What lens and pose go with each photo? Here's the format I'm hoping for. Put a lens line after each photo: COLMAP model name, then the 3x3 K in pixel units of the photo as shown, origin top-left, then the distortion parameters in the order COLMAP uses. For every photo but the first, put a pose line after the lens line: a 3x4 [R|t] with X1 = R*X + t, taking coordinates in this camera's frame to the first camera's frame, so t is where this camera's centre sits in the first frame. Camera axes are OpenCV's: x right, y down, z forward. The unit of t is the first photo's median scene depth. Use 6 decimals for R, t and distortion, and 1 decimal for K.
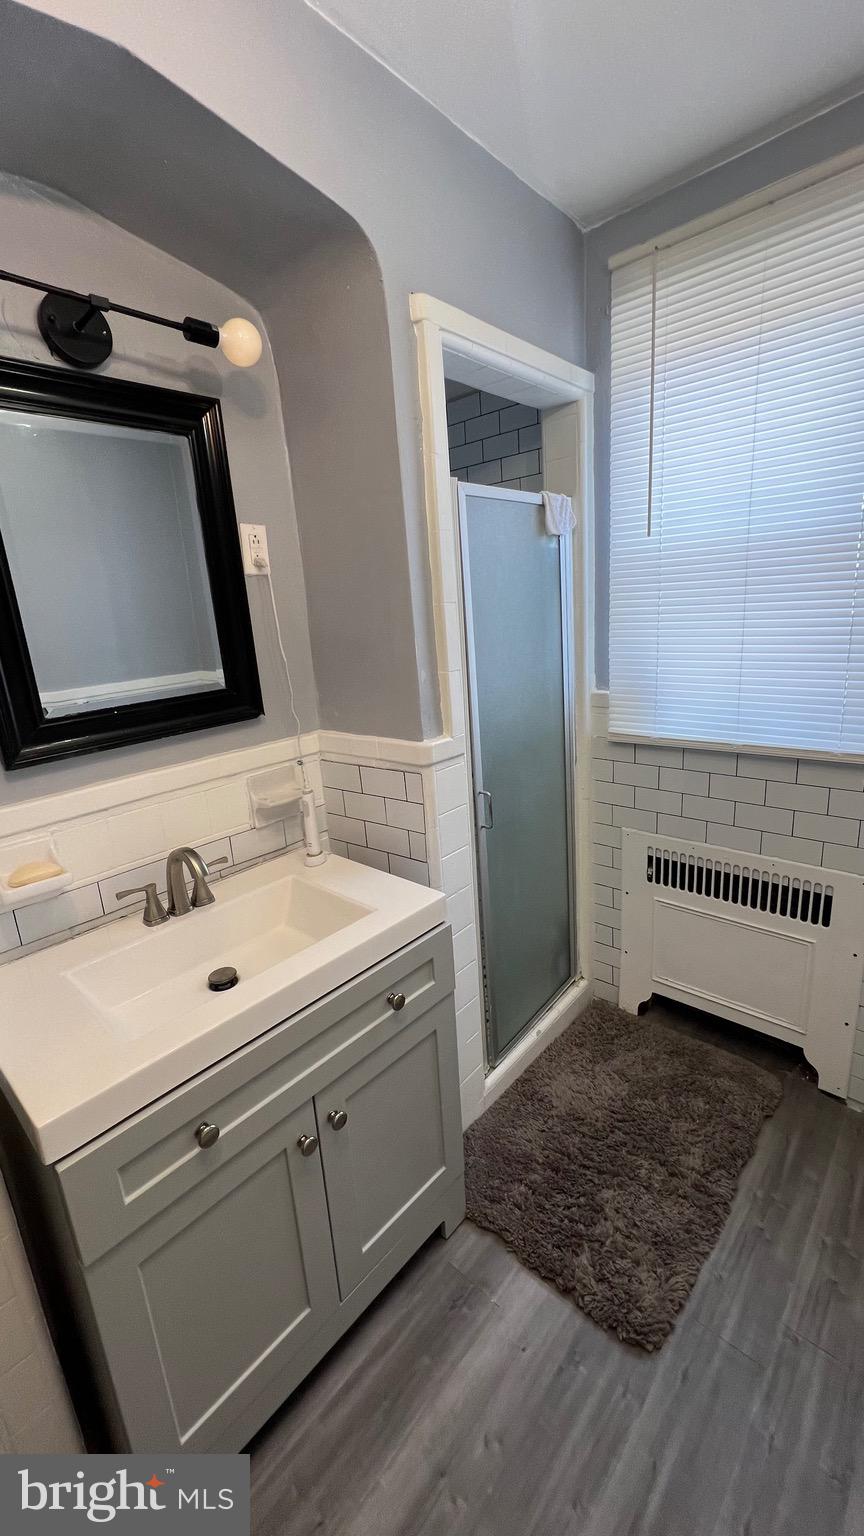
lens RADIAL K [[611.7, 0, 433.4], [0, 611.7, 768.2], [0, 0, 1]] dist [0.000016, -0.000141]
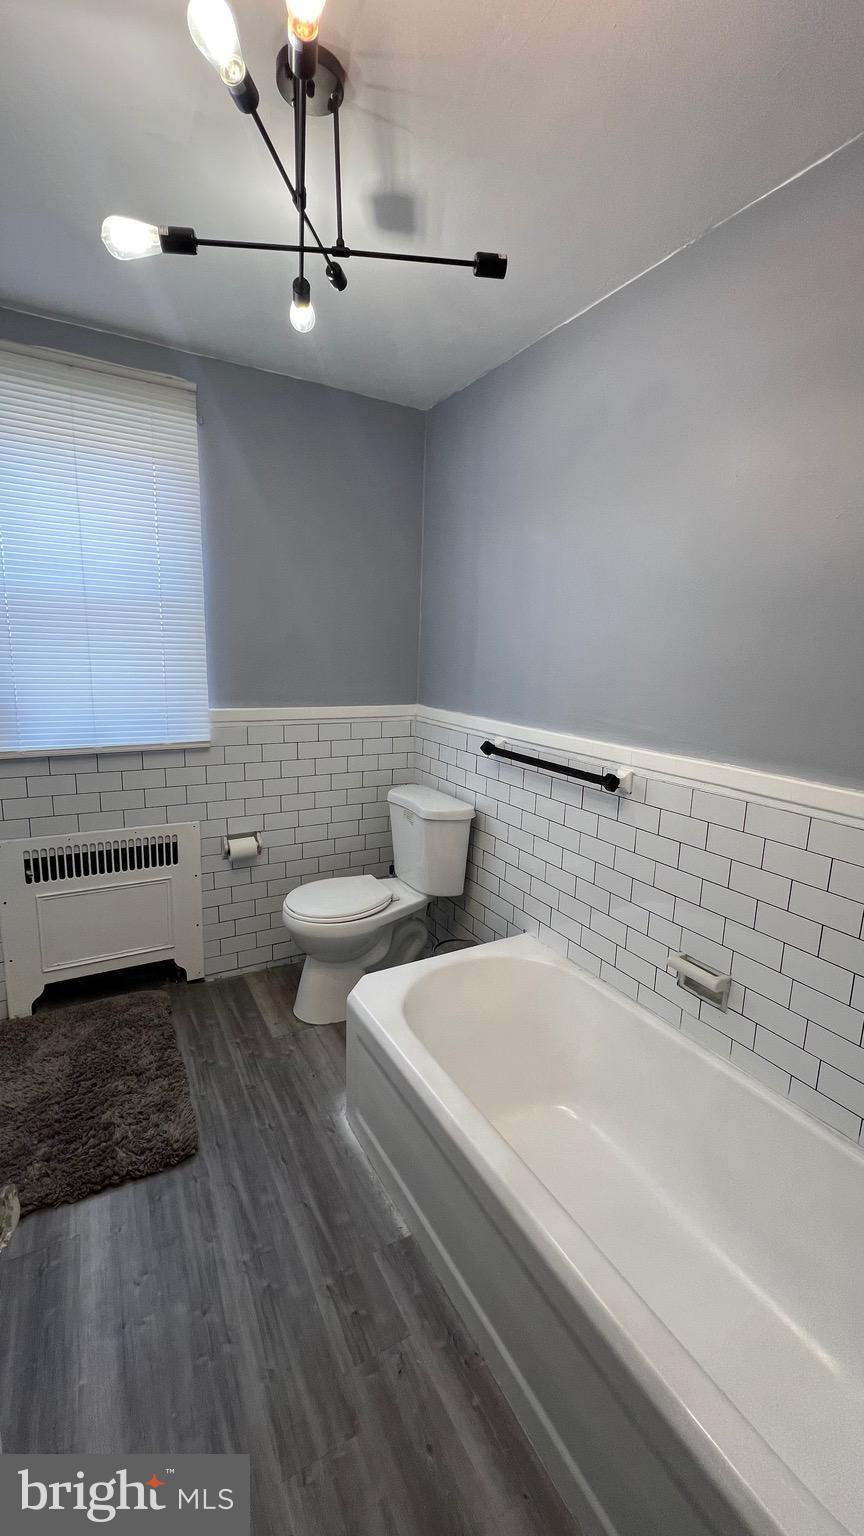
lens RADIAL K [[611.7, 0, 428.5], [0, 611.7, 766.1], [0, 0, 1]] dist [0.000016, -0.000141]
pose [[0.317199, -0.093999, 0.943689, -0.591312], [0.190476, 0.981113, 0.033703, 0.103470], [-0.929034, 0.169059, 0.329113, -0.099949]]
